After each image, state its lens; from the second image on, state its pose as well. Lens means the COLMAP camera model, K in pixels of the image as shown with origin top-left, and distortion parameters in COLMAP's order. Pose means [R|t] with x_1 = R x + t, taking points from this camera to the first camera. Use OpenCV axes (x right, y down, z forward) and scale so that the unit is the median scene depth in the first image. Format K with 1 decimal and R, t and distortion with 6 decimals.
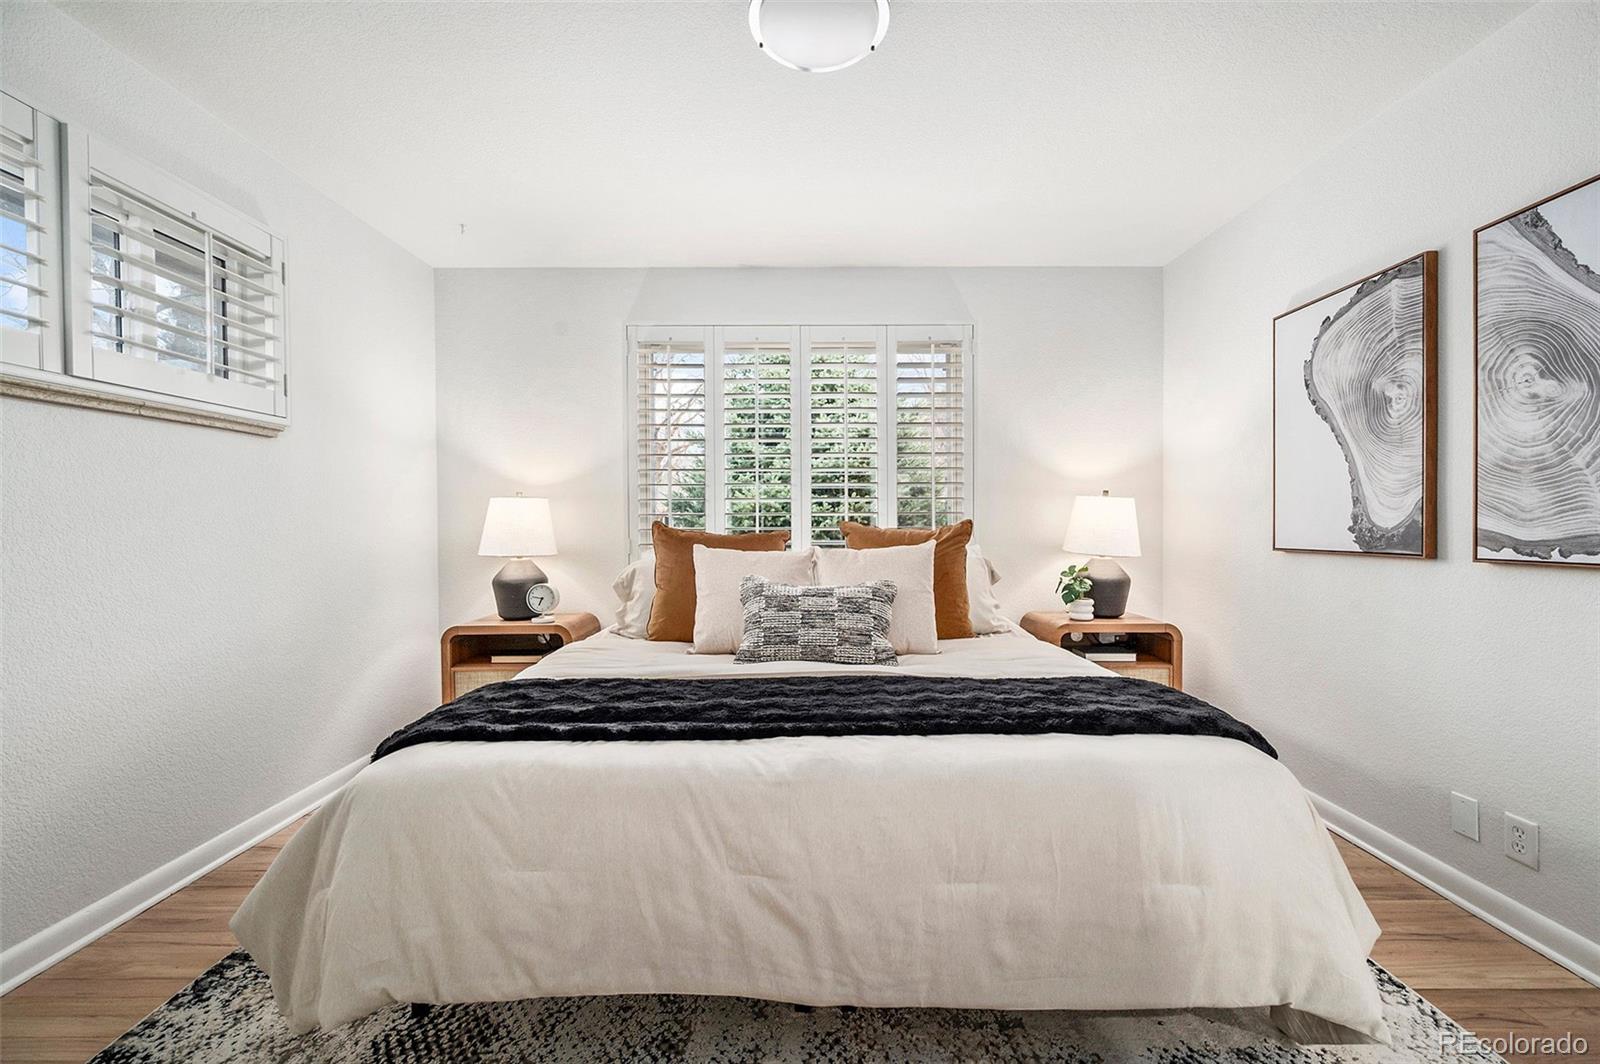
lens RADIAL K [[632.4, 0, 798.7], [0, 632.4, 534.1], [0, 0, 1]] dist [-0.003855, -0.000344]
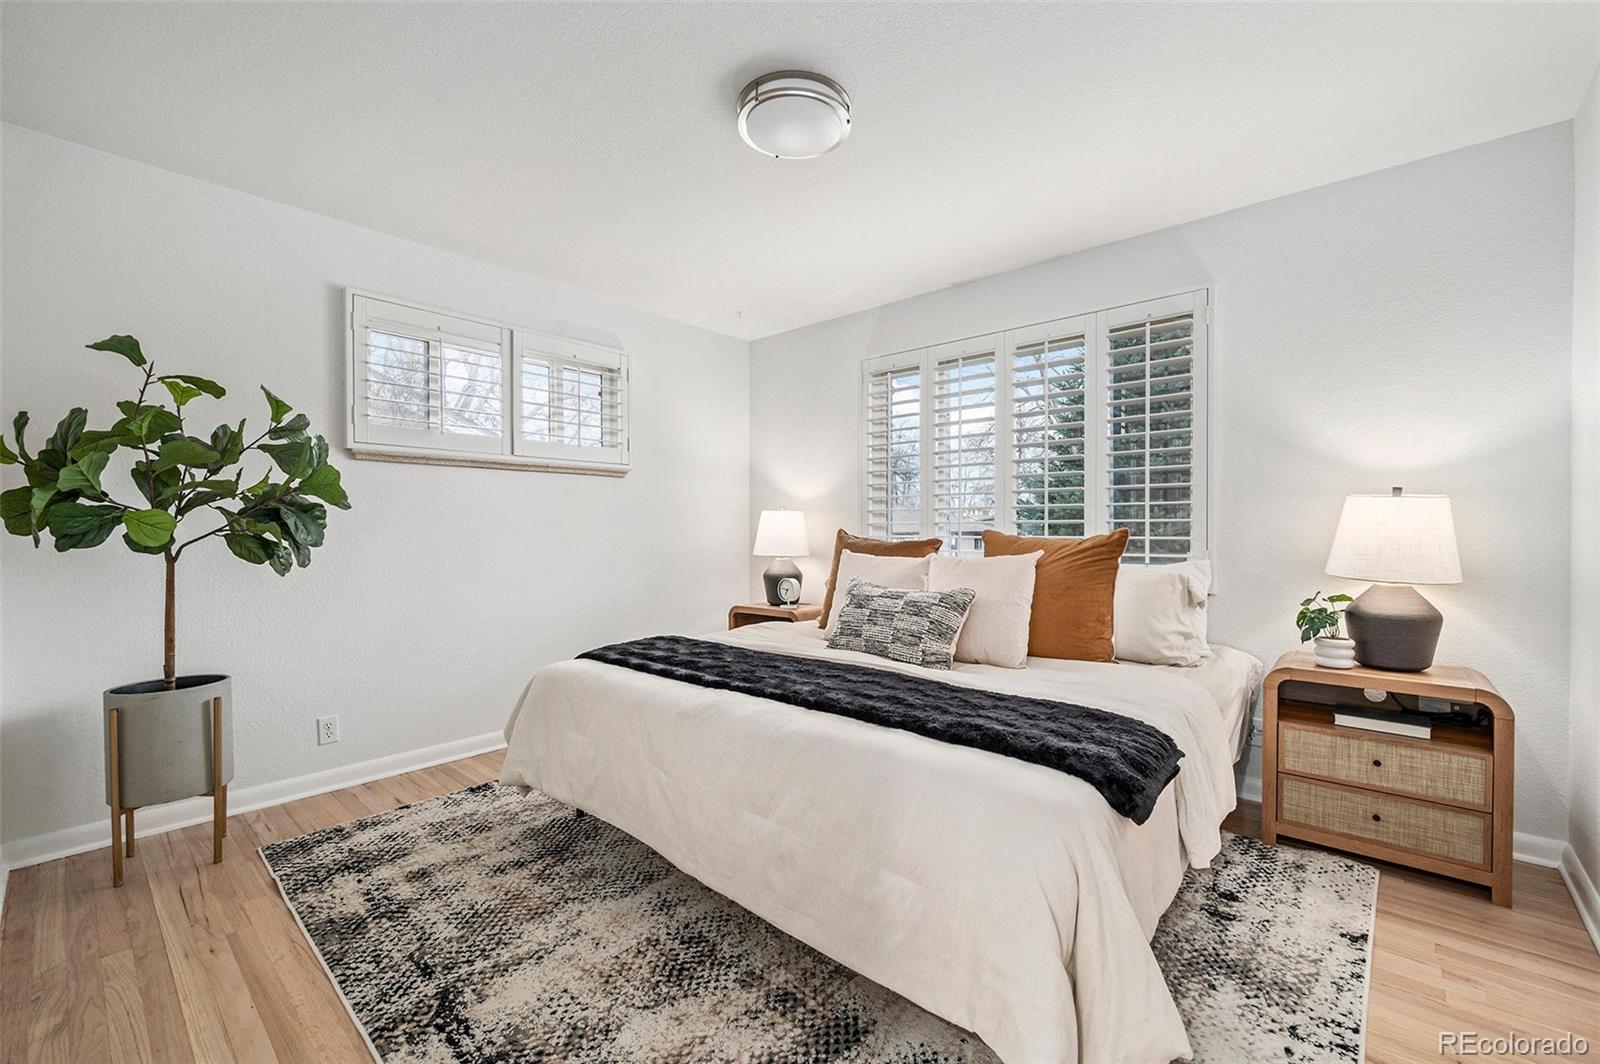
lens RADIAL K [[666.7, 0, 800.6], [0, 666.7, 530.9], [0, 0, 1]] dist [0.001698, 0.000192]
pose [[0.745353, 0.004675, -0.666653, 0.684215], [-0.015378, 0.999830, -0.010182, -0.004559], [0.666492, 0.017841, 0.745298, 0.025824]]
